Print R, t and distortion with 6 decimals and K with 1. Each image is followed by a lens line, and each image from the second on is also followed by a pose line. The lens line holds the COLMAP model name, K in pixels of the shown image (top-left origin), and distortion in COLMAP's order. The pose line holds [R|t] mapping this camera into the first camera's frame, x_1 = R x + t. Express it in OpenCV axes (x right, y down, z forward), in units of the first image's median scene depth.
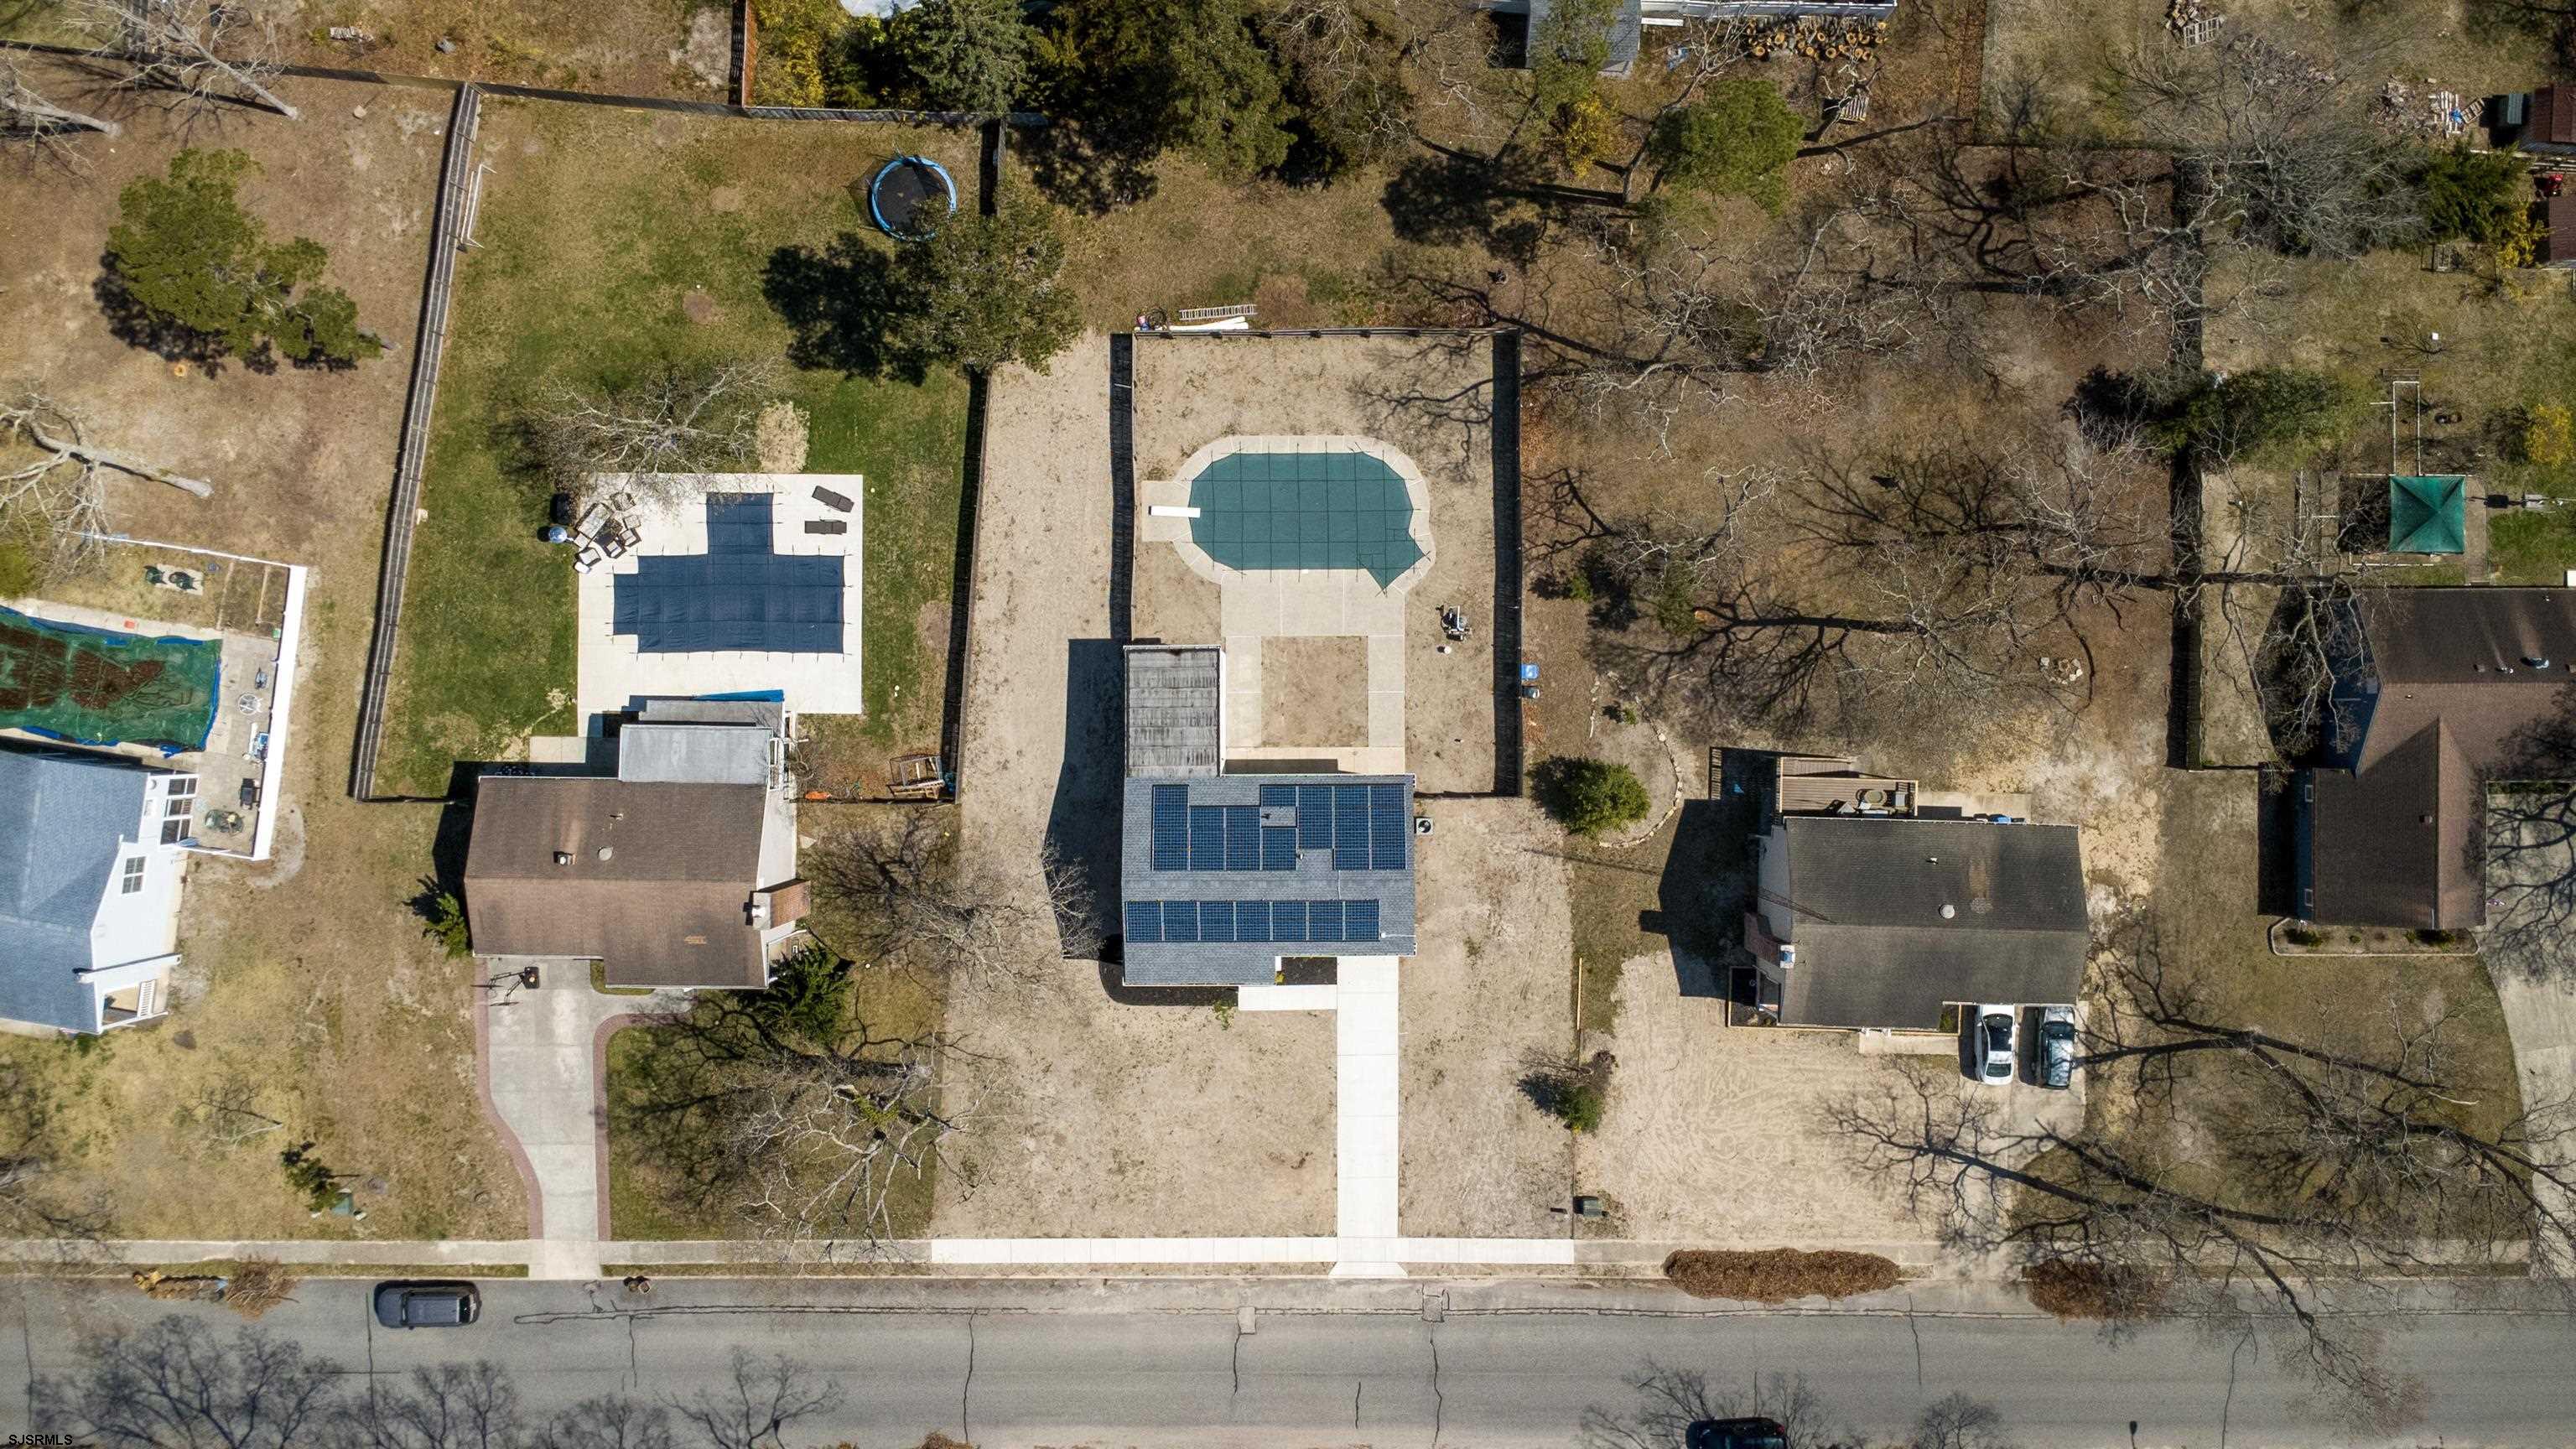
lens RADIAL K [[1823.1, 0, 1287.4], [0, 1823.1, 728.2], [0, 0, 1]] dist [0.008763, -0.011474]
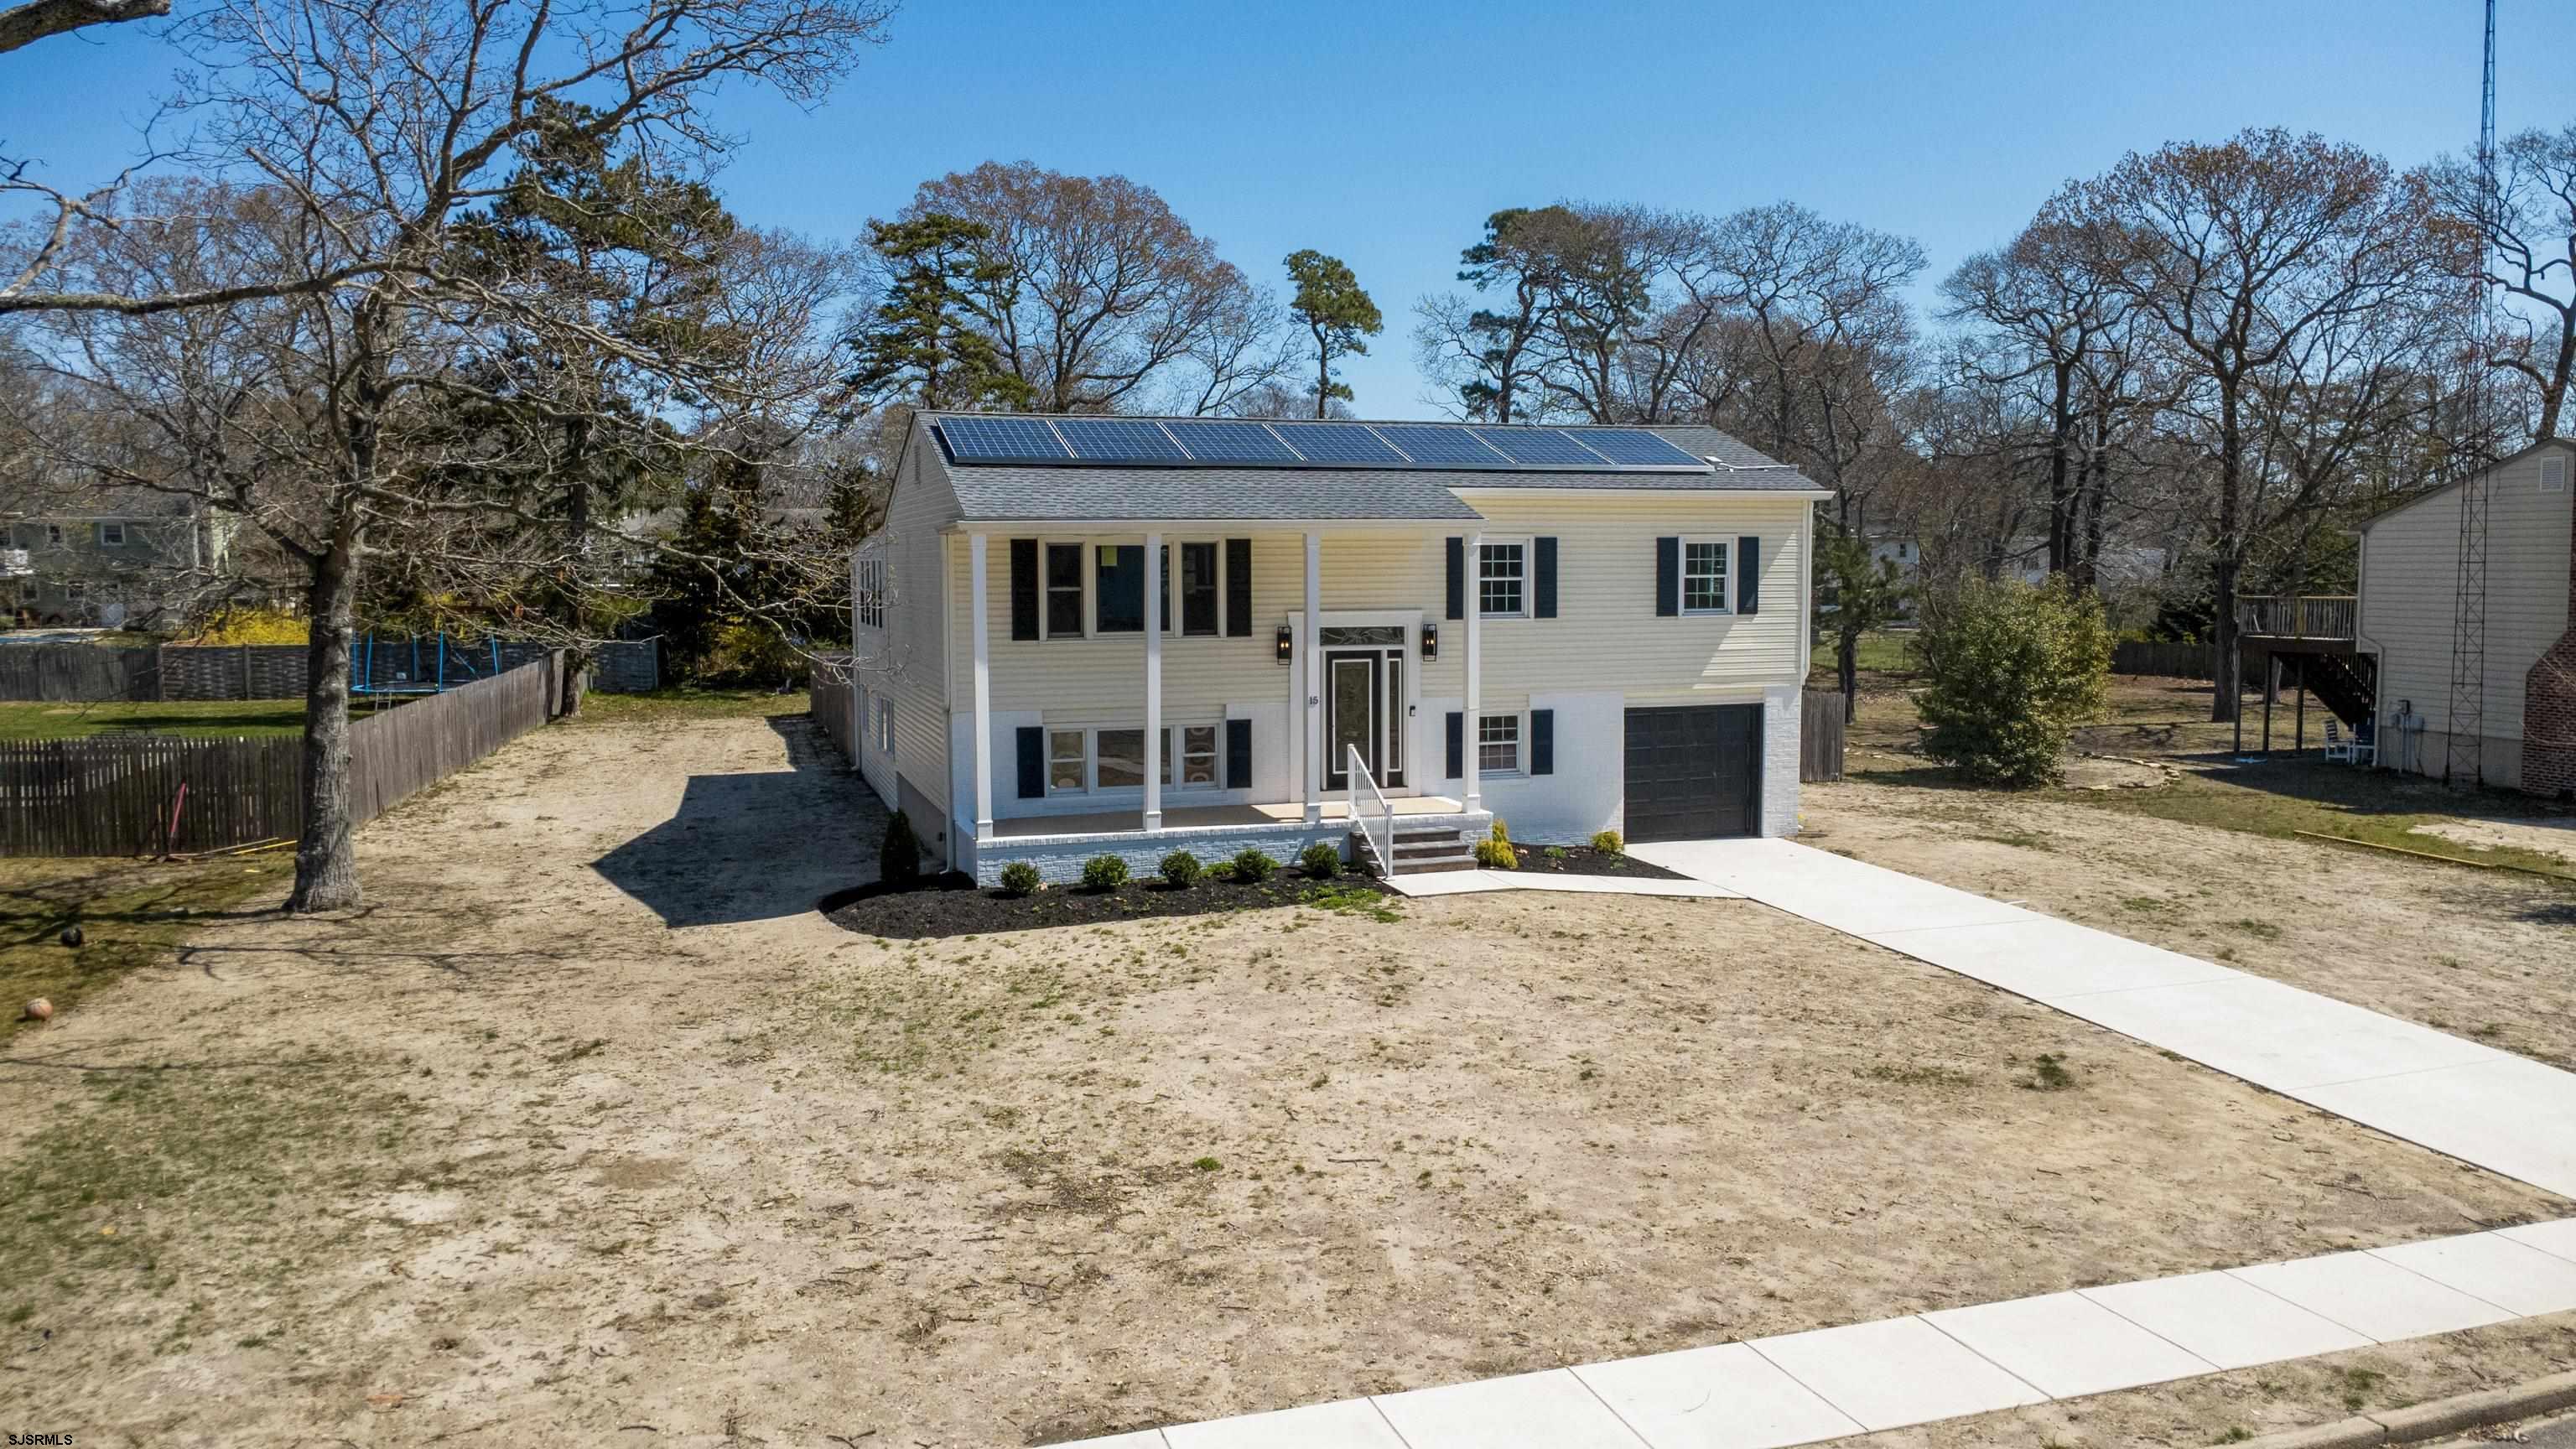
lens RADIAL K [[1813.1, 0, 1288.0], [0, 1813.1, 724.5], [0, 0, 1]] dist [0.005969, -0.006876]
pose [[0.949213, -0.020349, 0.313977, -0.120813], [0.314590, 0.078226, -0.945999, 0.383779], [-0.005311, 0.996728, 0.080655, 0.955619]]
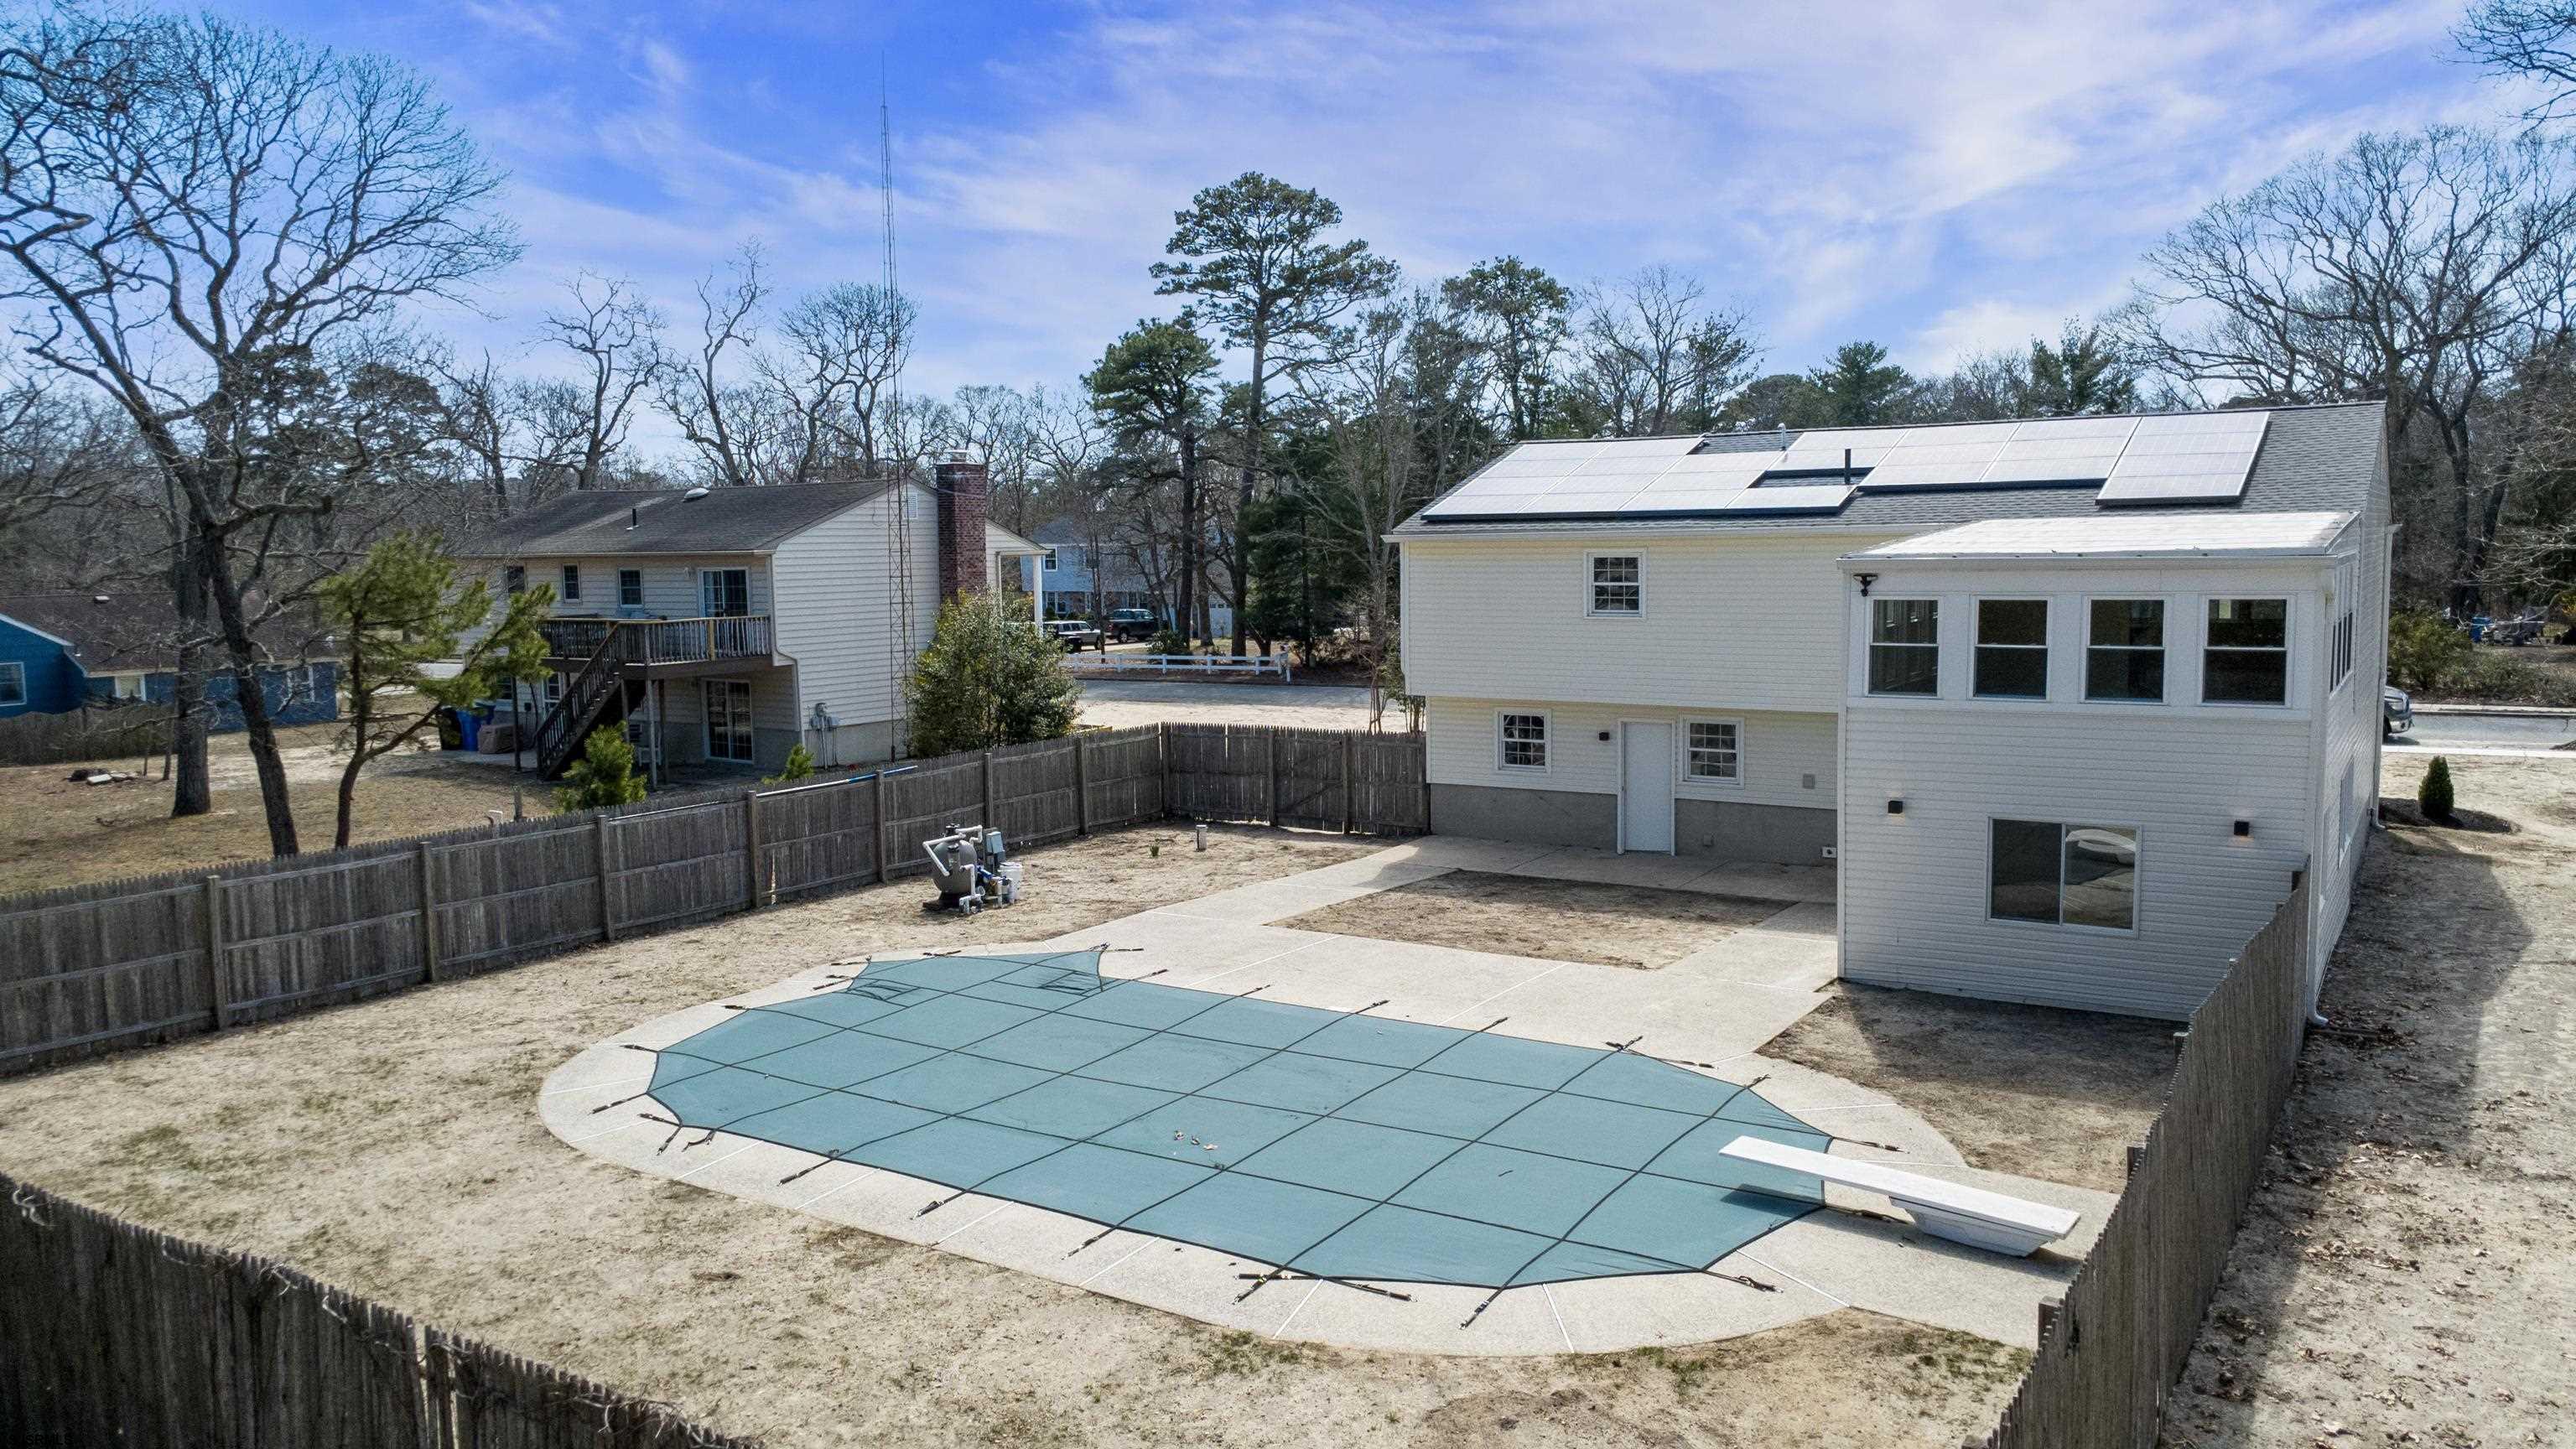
lens RADIAL K [[1823.1, 0, 1287.4], [0, 1823.1, 728.2], [0, 0, 1]] dist [0.008763, -0.011474]
pose [[-0.835426, -0.030653, 0.548748, -0.098676], [0.548833, -0.099385, 0.830003, -0.258103], [0.029095, 0.994577, 0.099853, 0.945922]]
